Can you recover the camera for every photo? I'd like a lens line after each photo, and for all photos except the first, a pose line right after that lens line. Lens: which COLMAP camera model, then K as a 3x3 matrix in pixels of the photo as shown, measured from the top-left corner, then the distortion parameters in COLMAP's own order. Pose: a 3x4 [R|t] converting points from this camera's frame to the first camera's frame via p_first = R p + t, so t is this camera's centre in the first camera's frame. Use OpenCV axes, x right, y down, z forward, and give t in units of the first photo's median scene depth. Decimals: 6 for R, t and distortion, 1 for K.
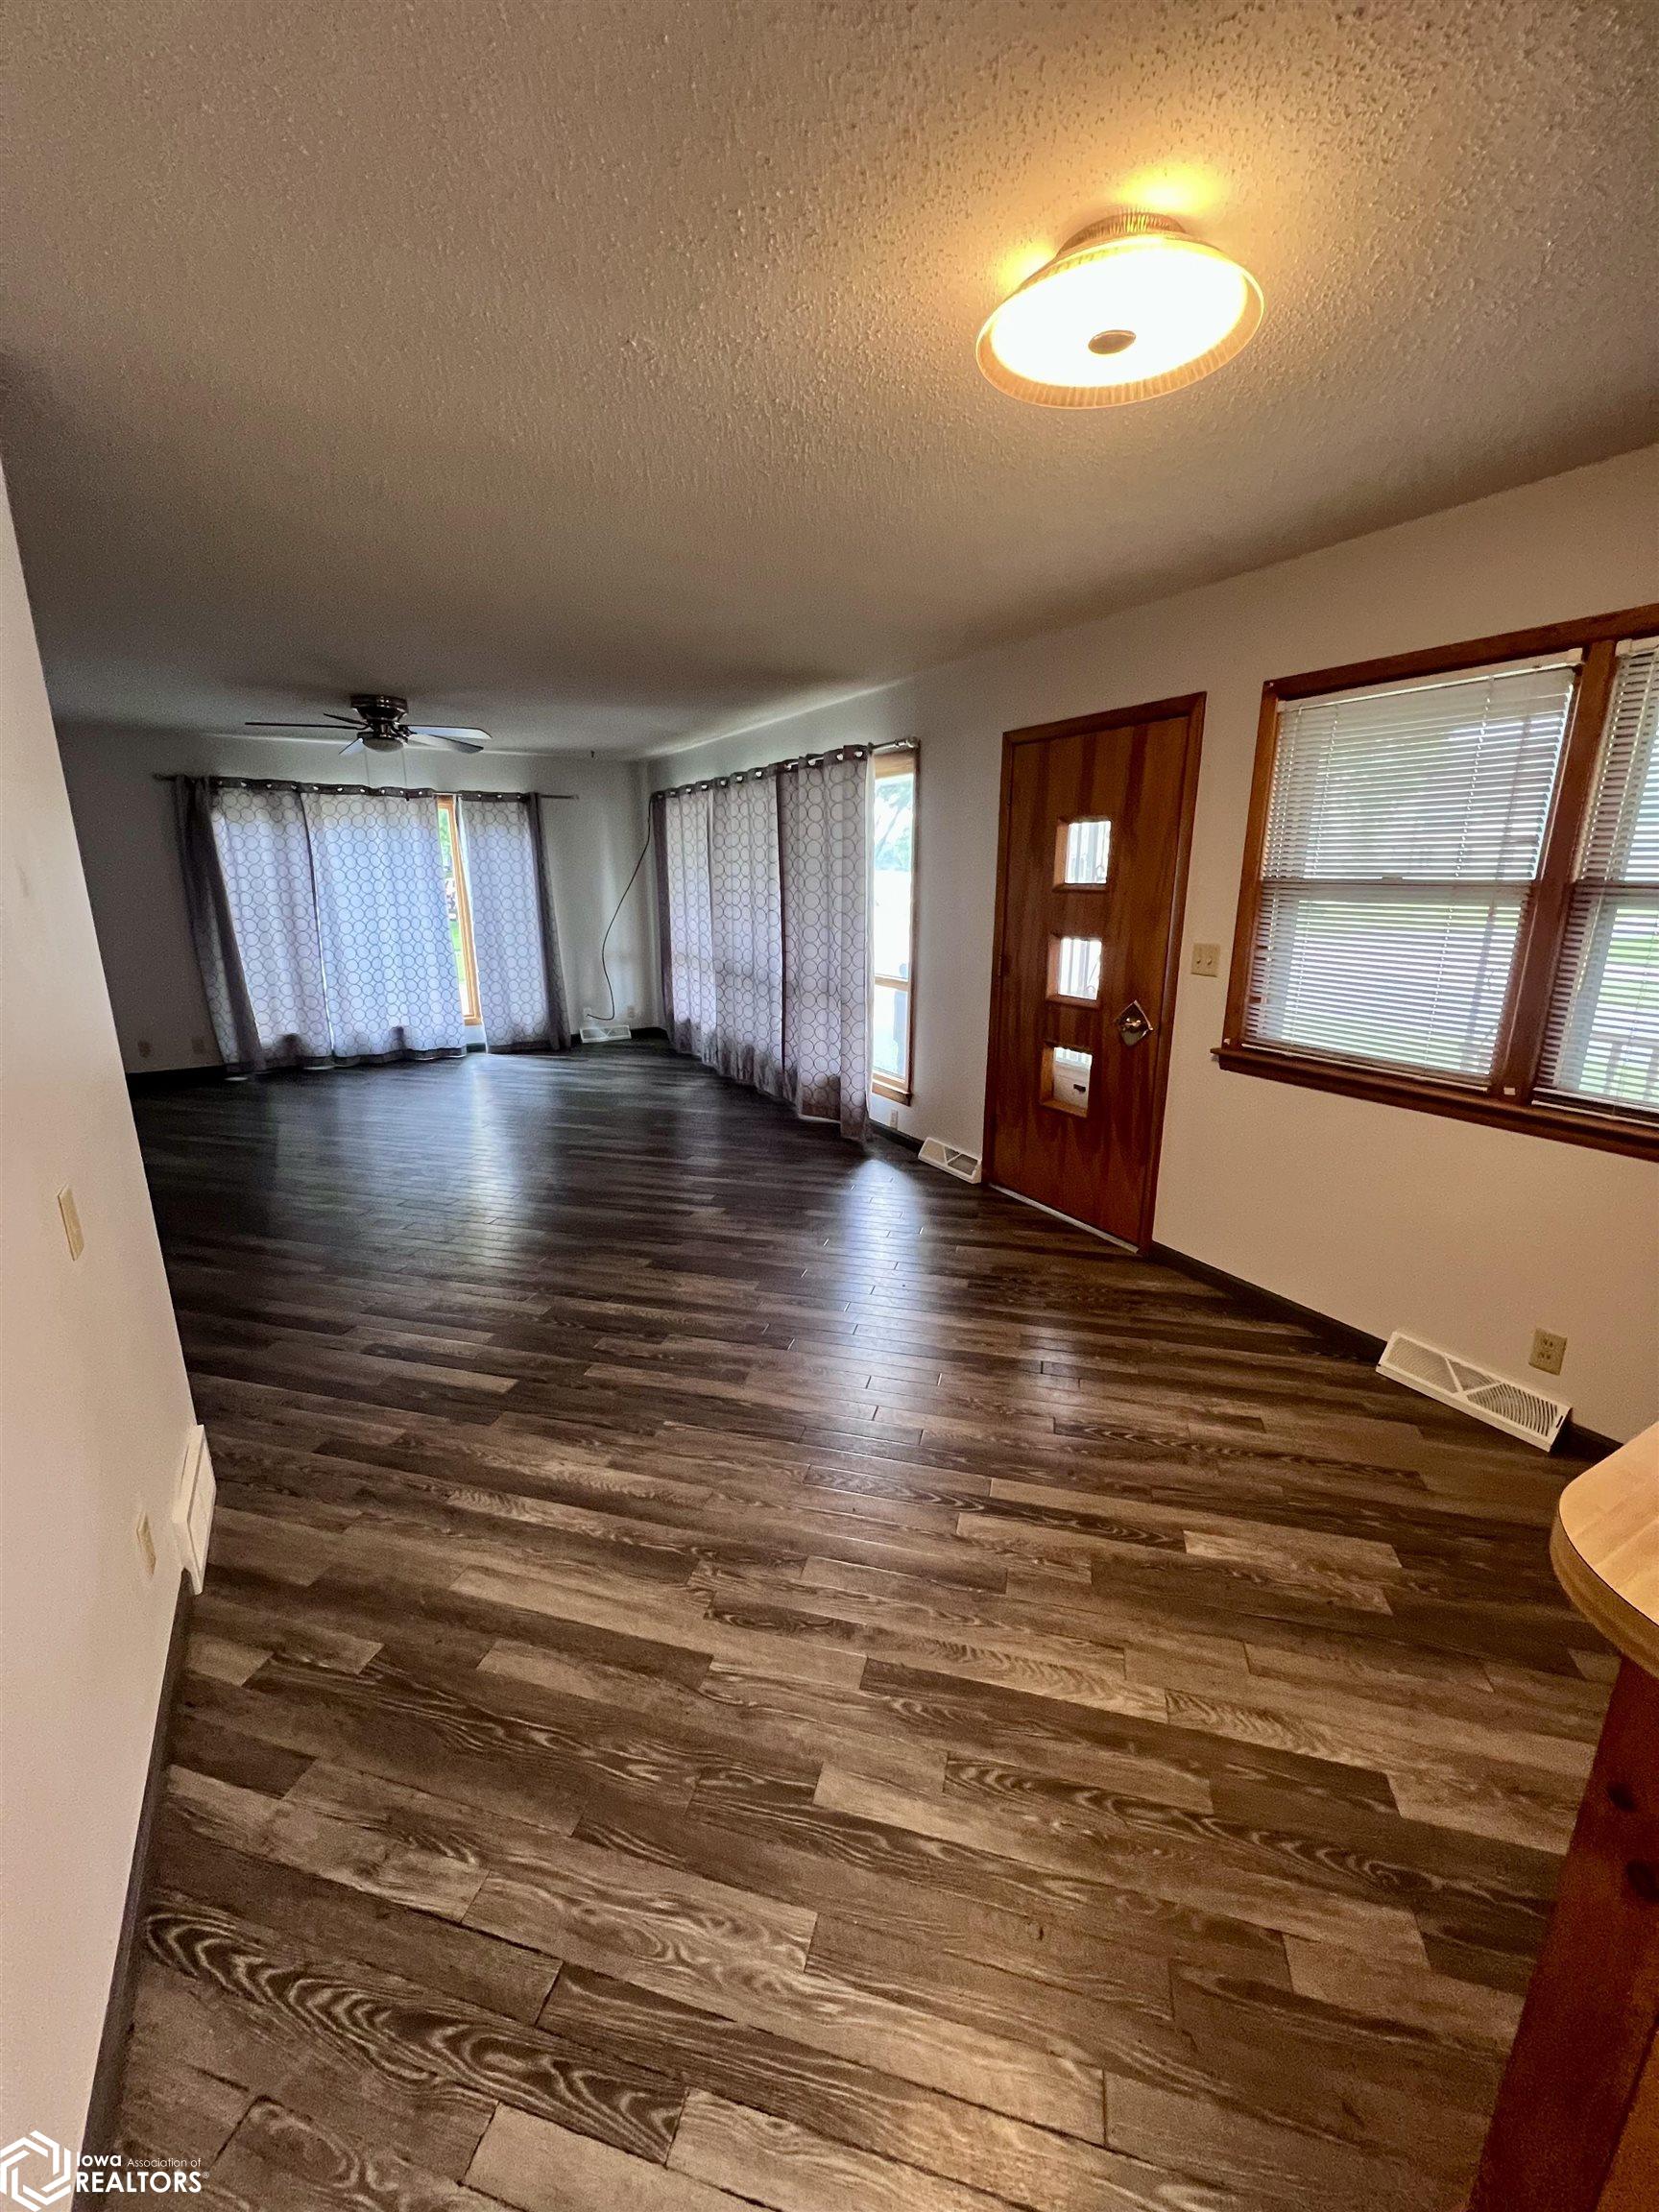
lens RADIAL K [[886.3, 0, 829.8], [0, 886.3, 1109.9], [0, 0, 1]] dist [0.000289, 0.000534]
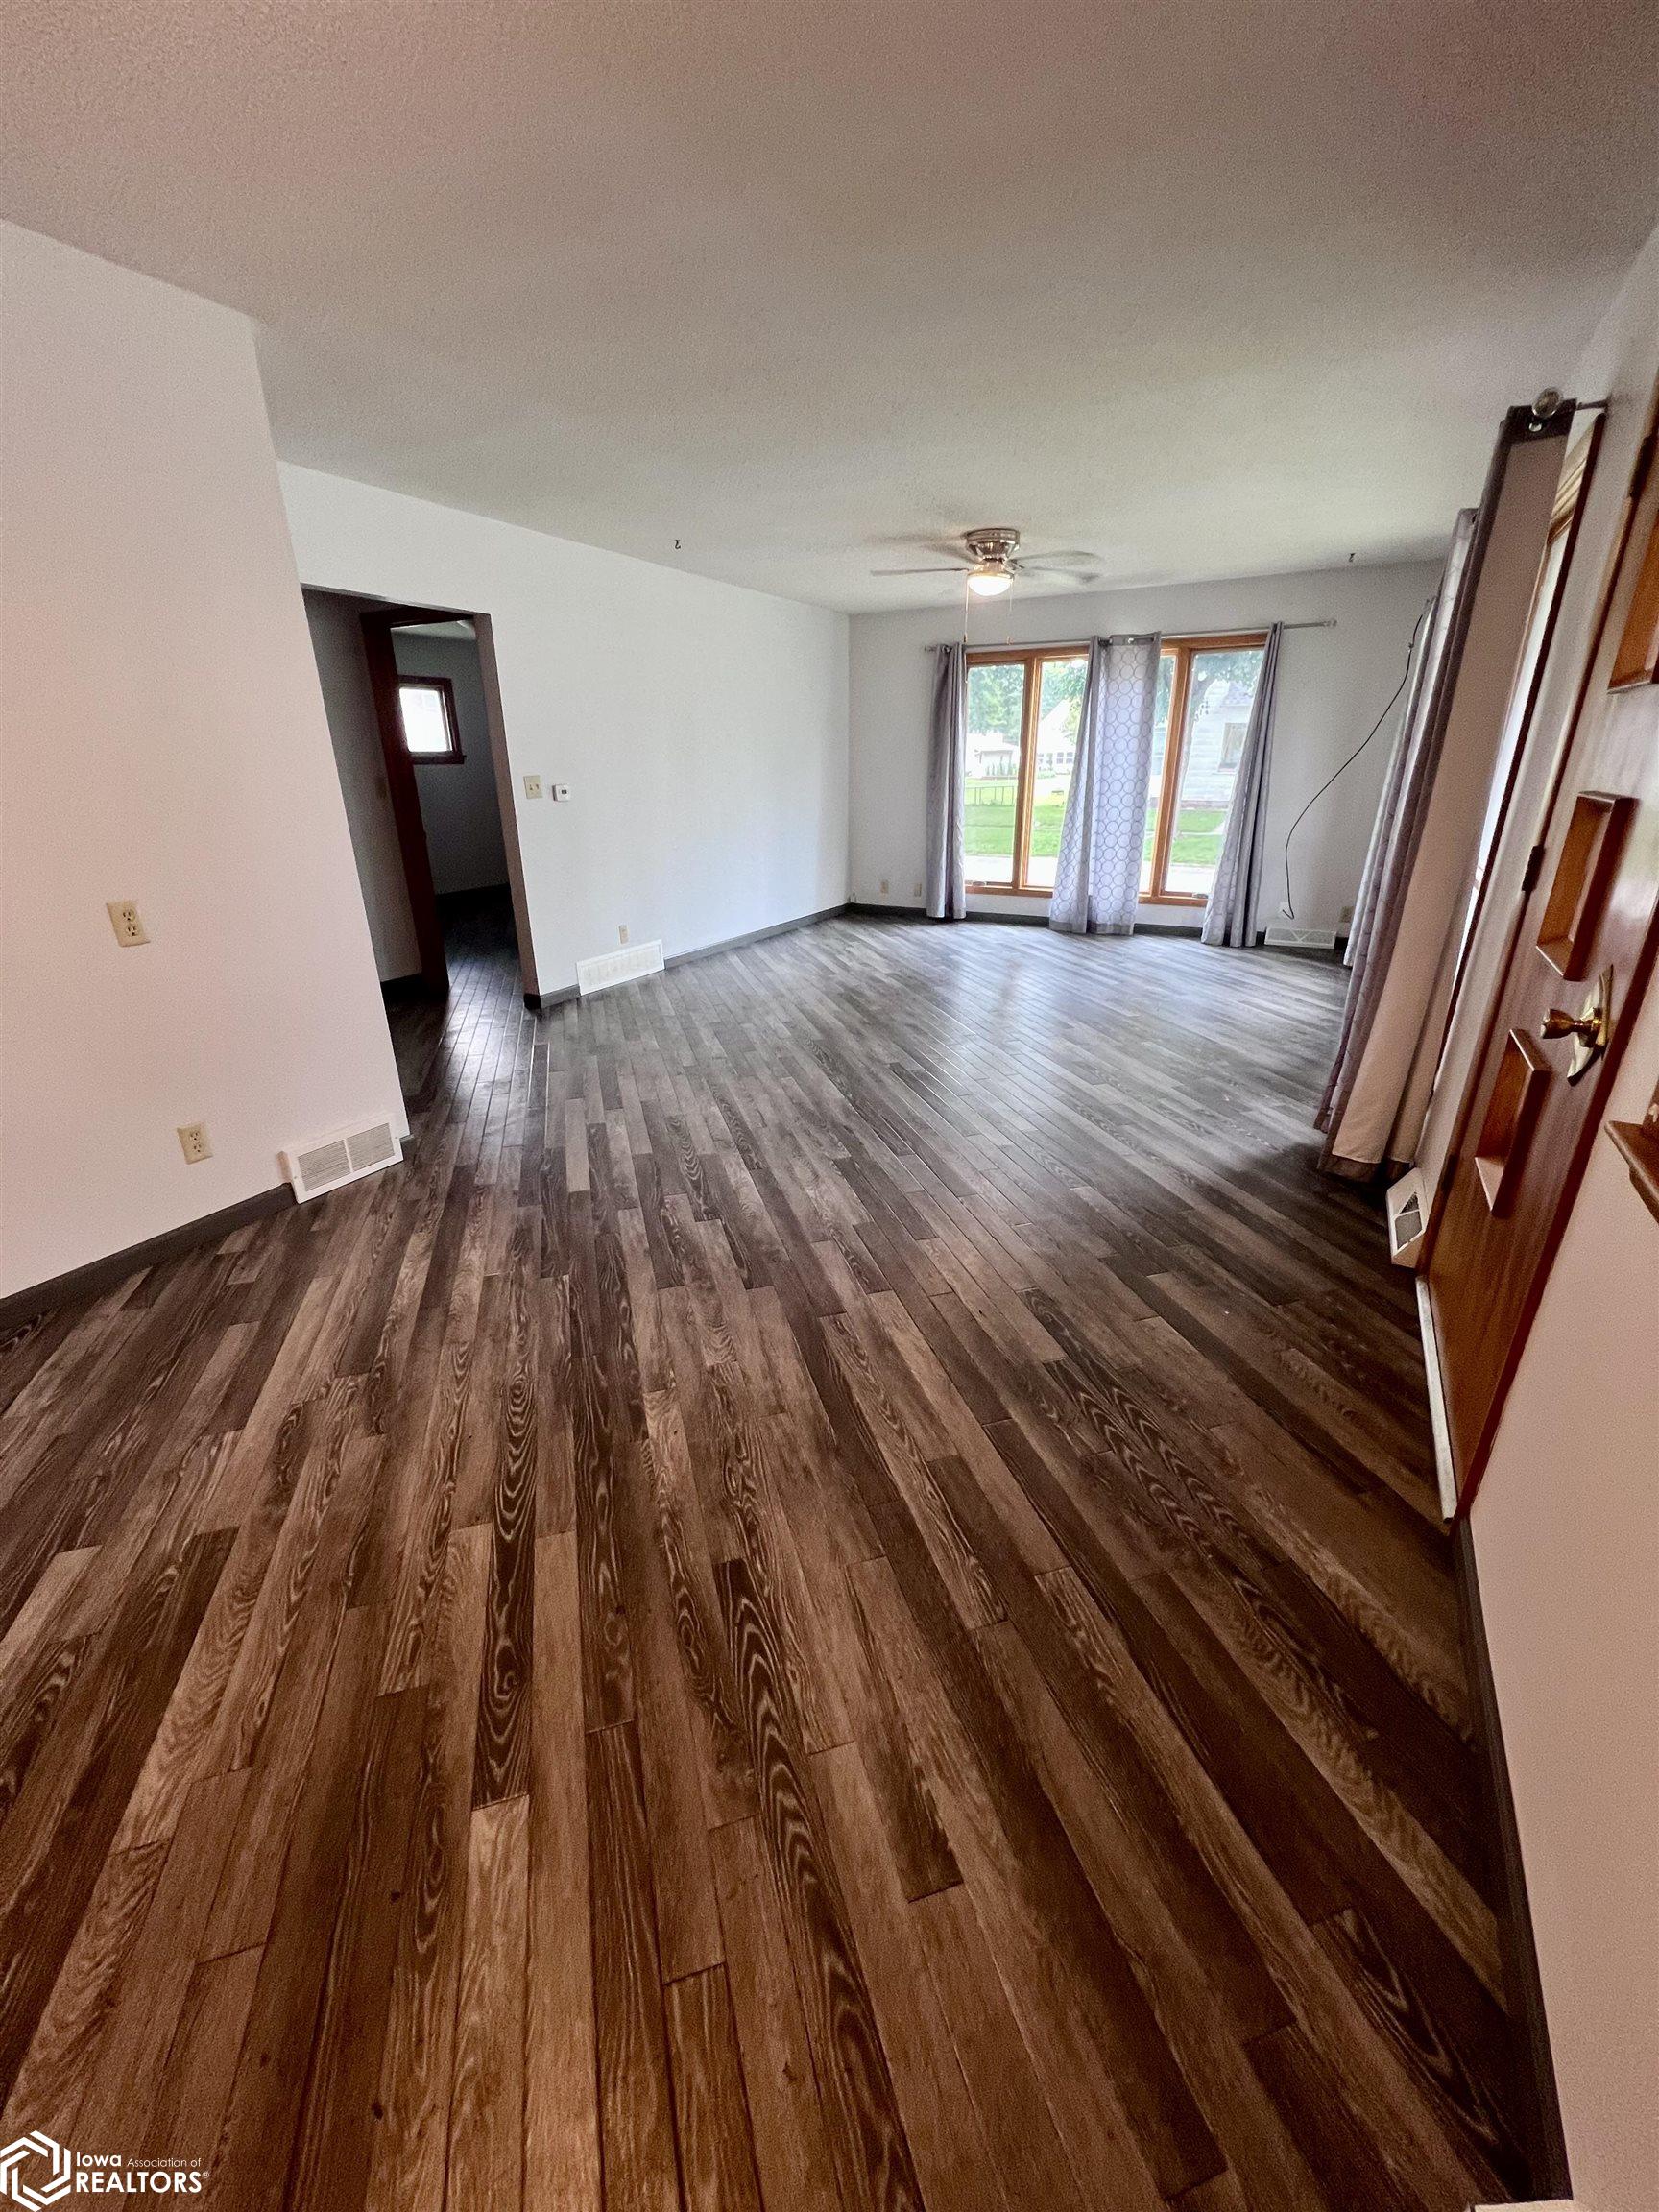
lens RADIAL K [[886.3, 0, 830.7], [0, 886.3, 1106.8], [0, 0, 1]] dist [0.000289, 0.000534]
pose [[0.515797, 0.305681, -0.800320, 0.851644], [-0.209056, 0.950847, 0.228440, -0.138420], [0.830812, 0.049483, 0.554348, 0.836723]]
